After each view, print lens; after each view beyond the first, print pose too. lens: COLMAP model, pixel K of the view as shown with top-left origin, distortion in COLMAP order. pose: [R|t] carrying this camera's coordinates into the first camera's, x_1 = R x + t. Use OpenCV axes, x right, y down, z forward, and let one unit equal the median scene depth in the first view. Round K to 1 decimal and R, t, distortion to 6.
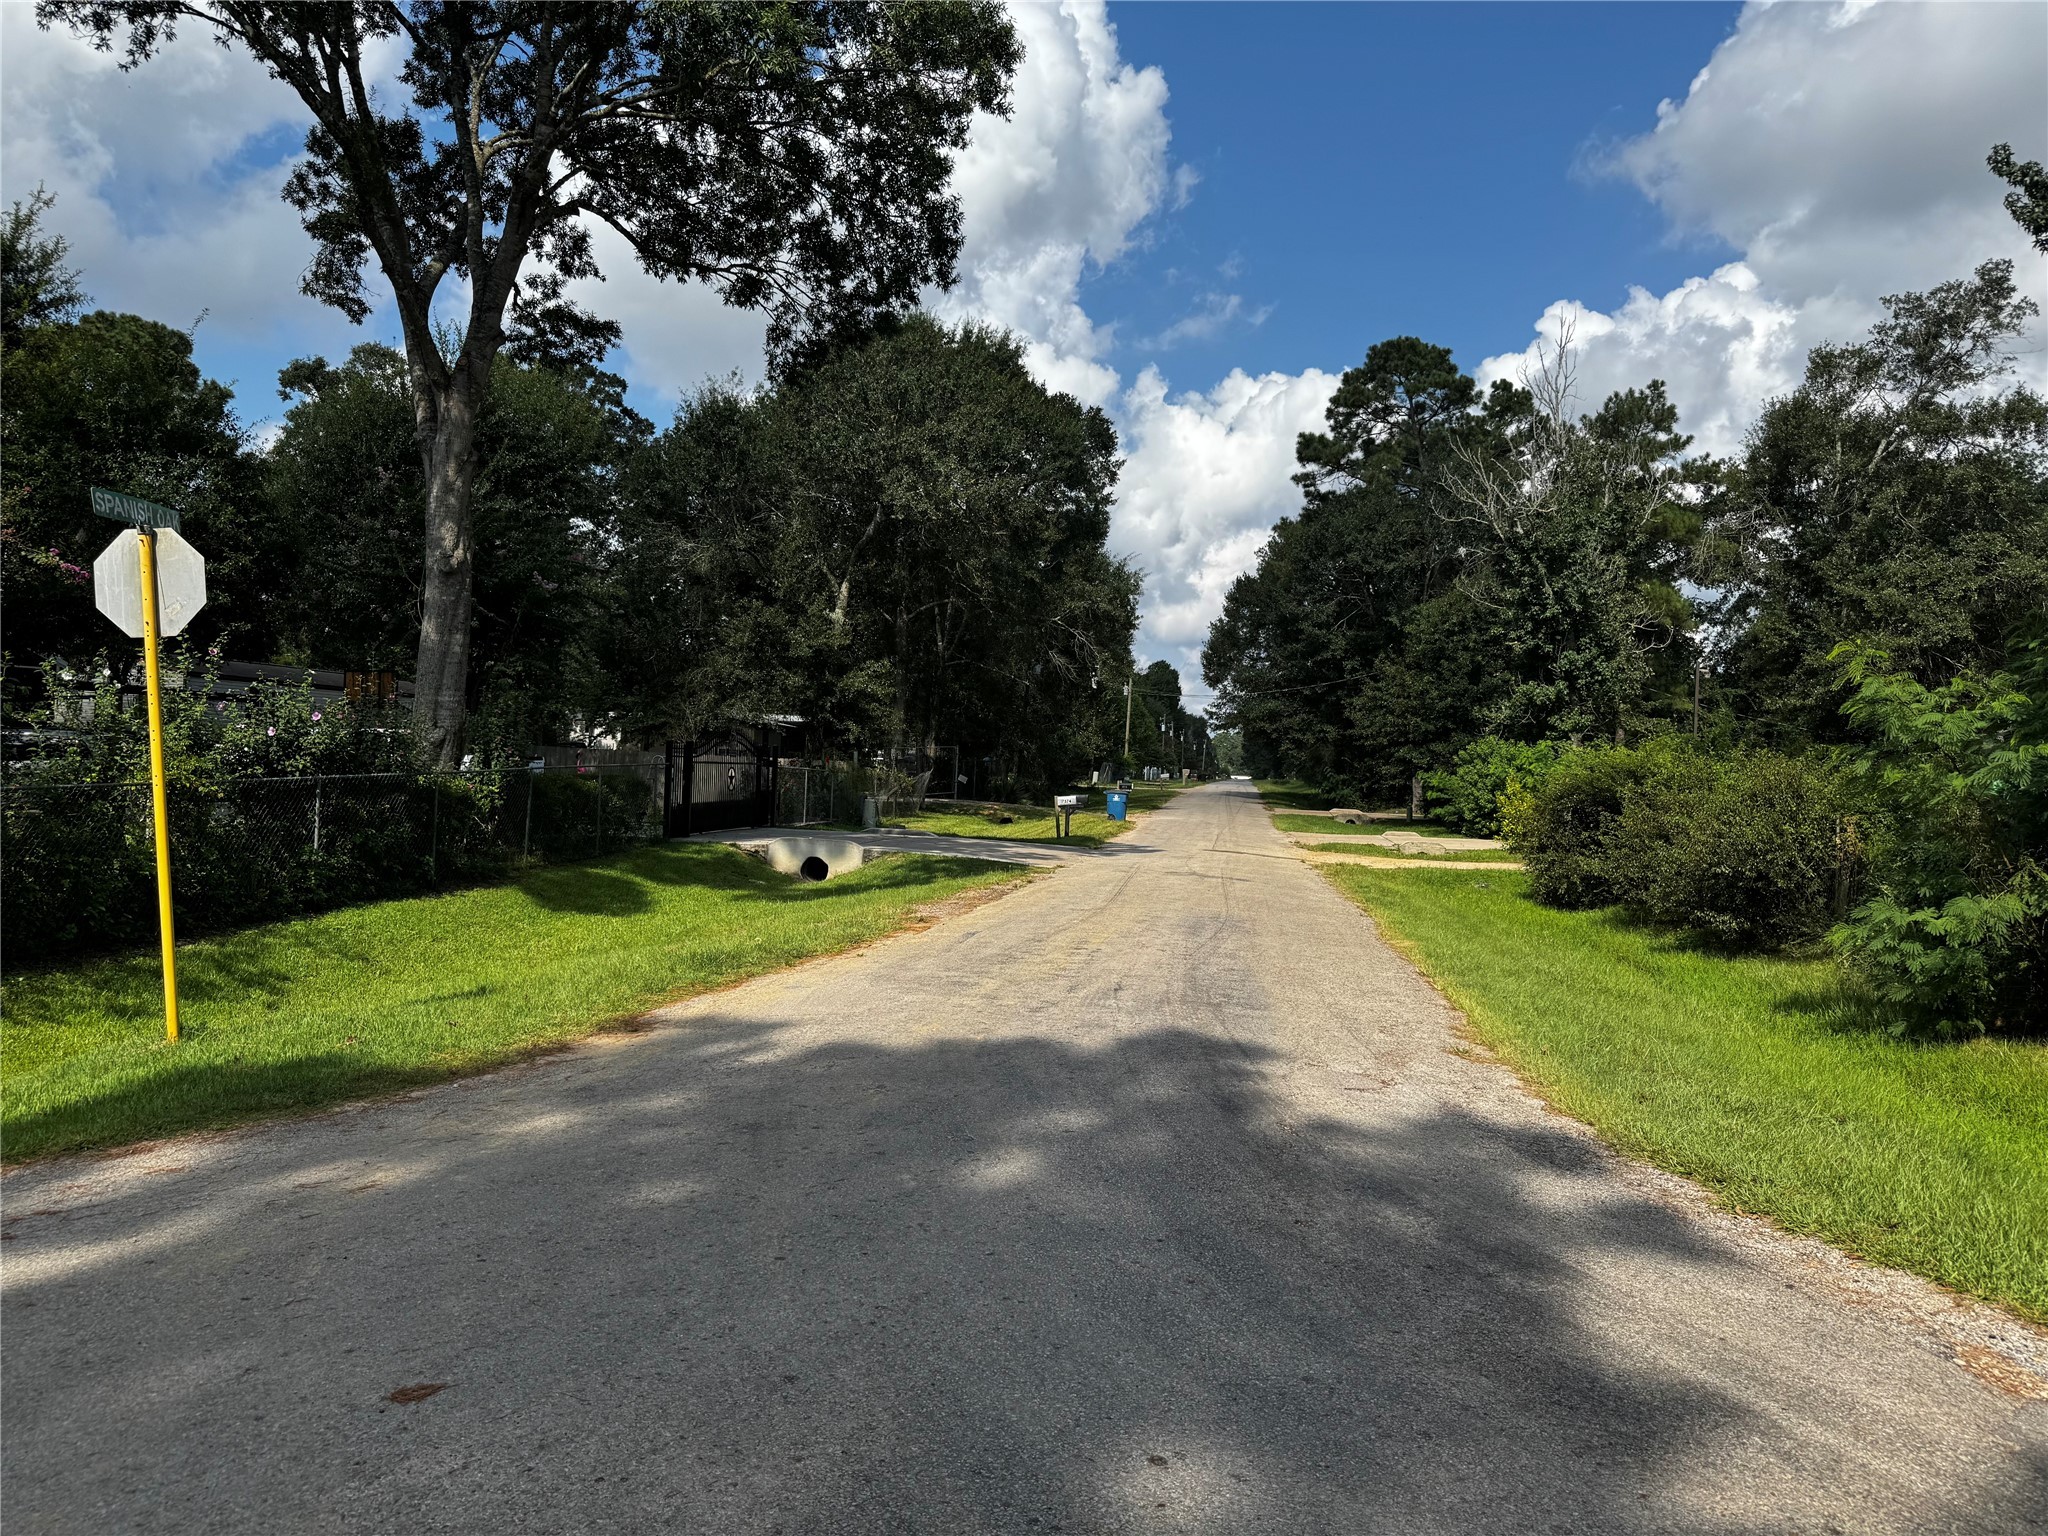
lens RADIAL K [[1388.5, 0, 1026.8], [0, 1388.5, 779.5], [0, 0, 1]] dist [0.112511, -0.177990]
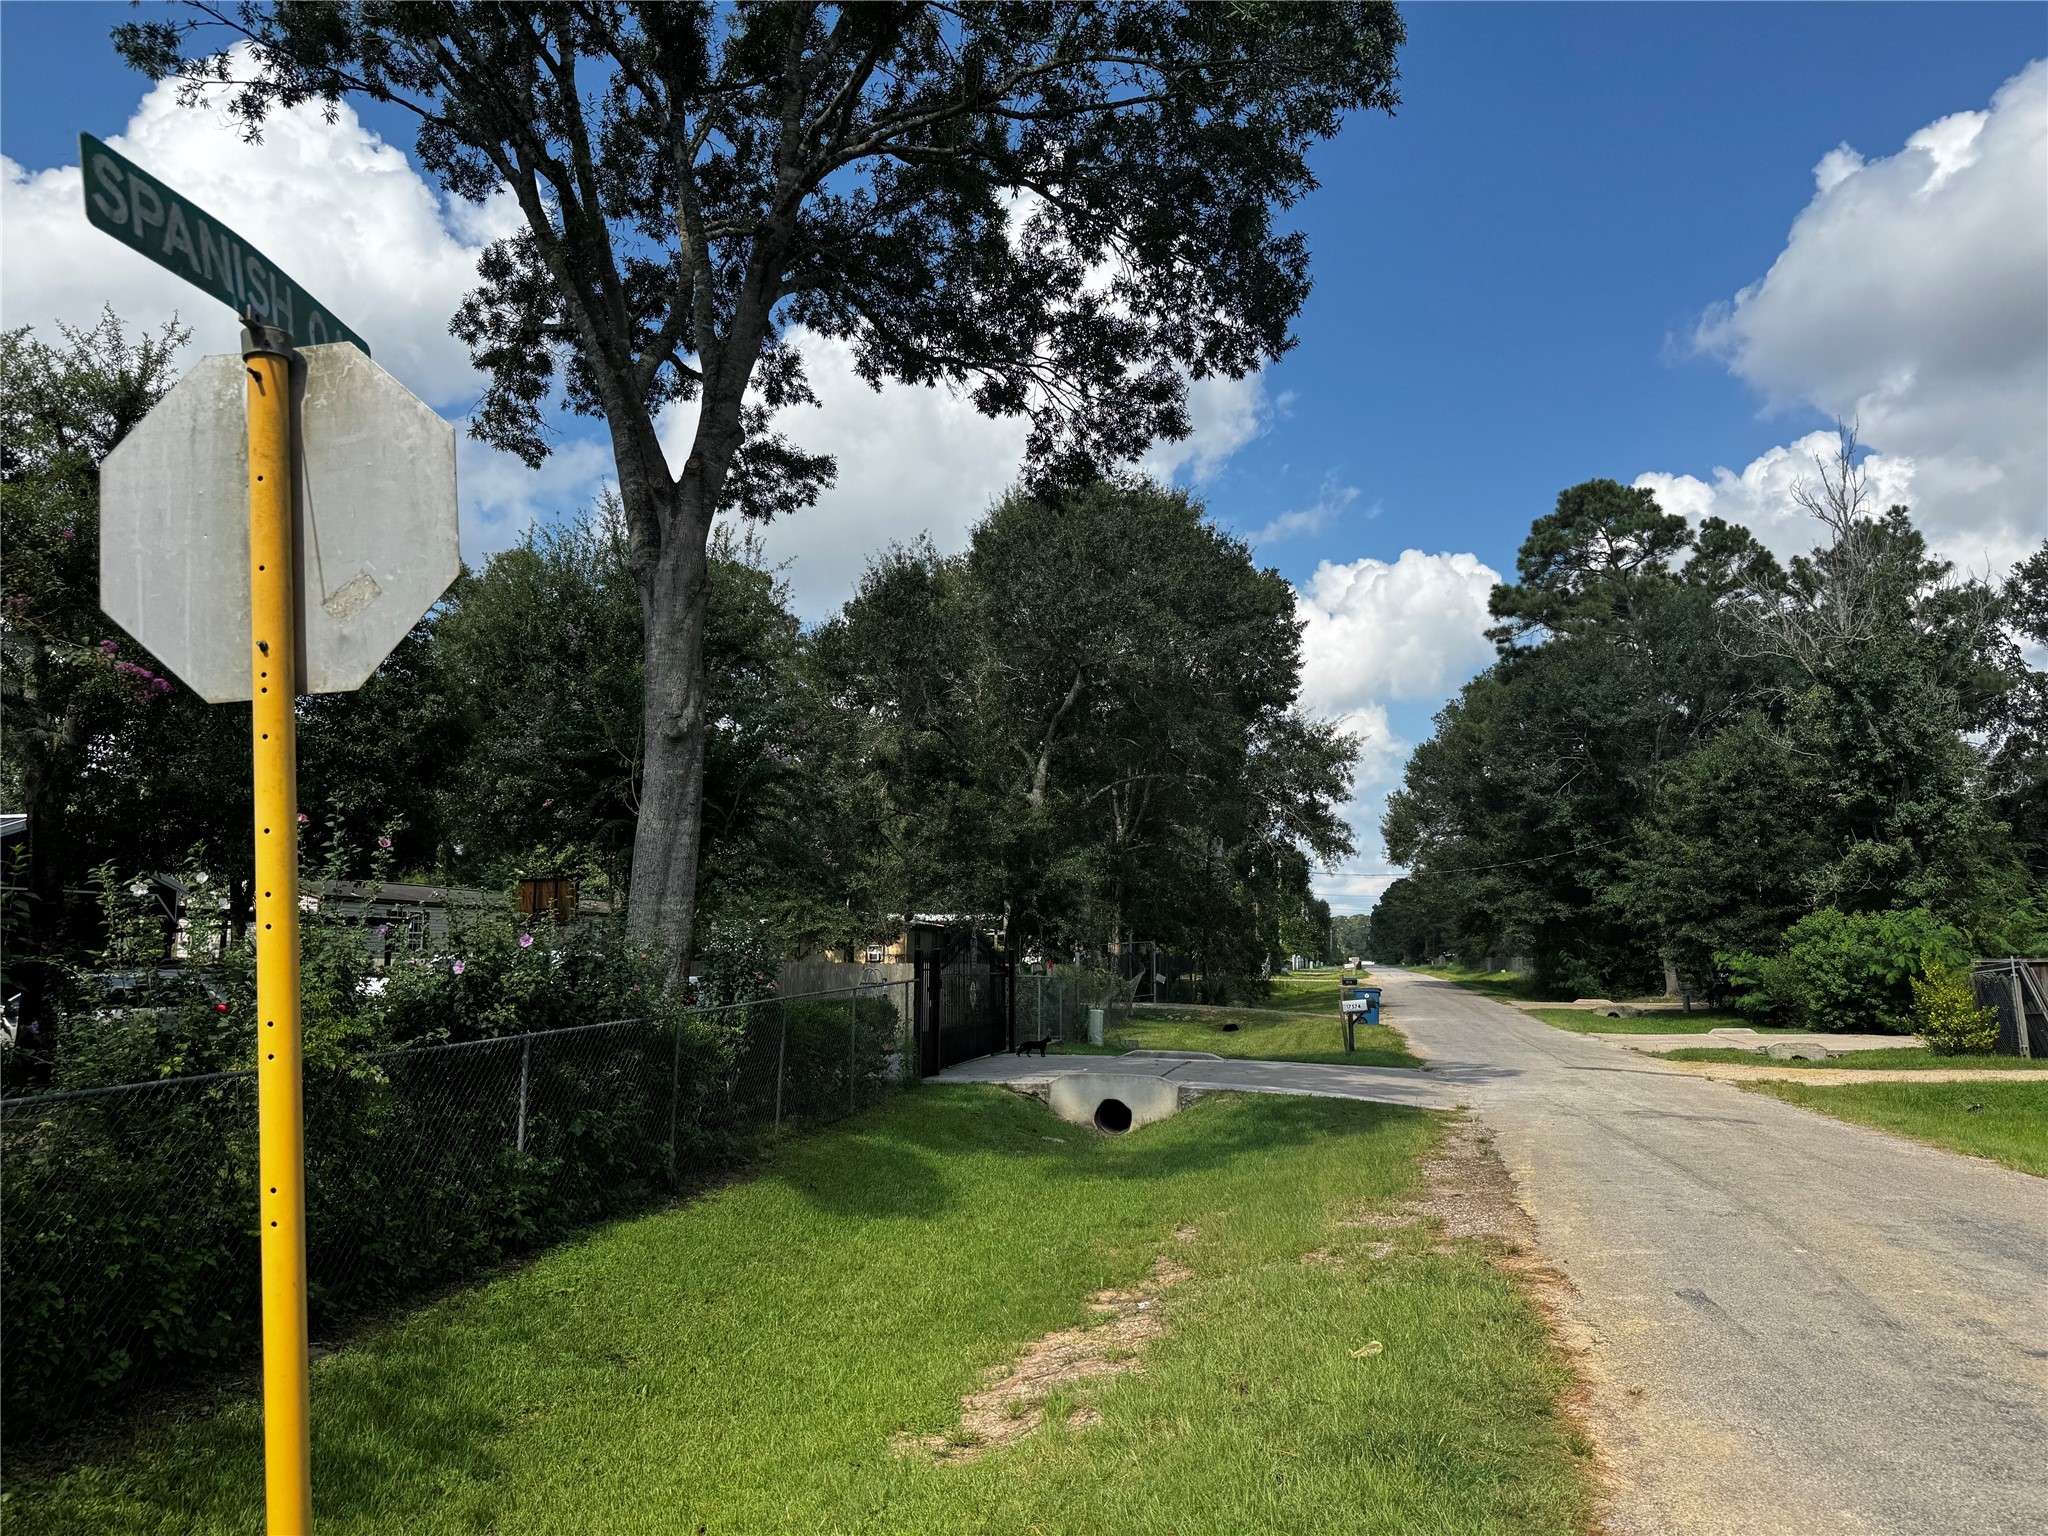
lens RADIAL K [[1388.5, 0, 1026.8], [0, 1388.5, 779.5], [0, 0, 1]] dist [0.112511, -0.177990]
pose [[0.996649, -0.046548, -0.067262, -0.082337], [0.036845, 0.989620, -0.138902, -0.007224], [0.073030, 0.135958, 0.988019, 0.133670]]
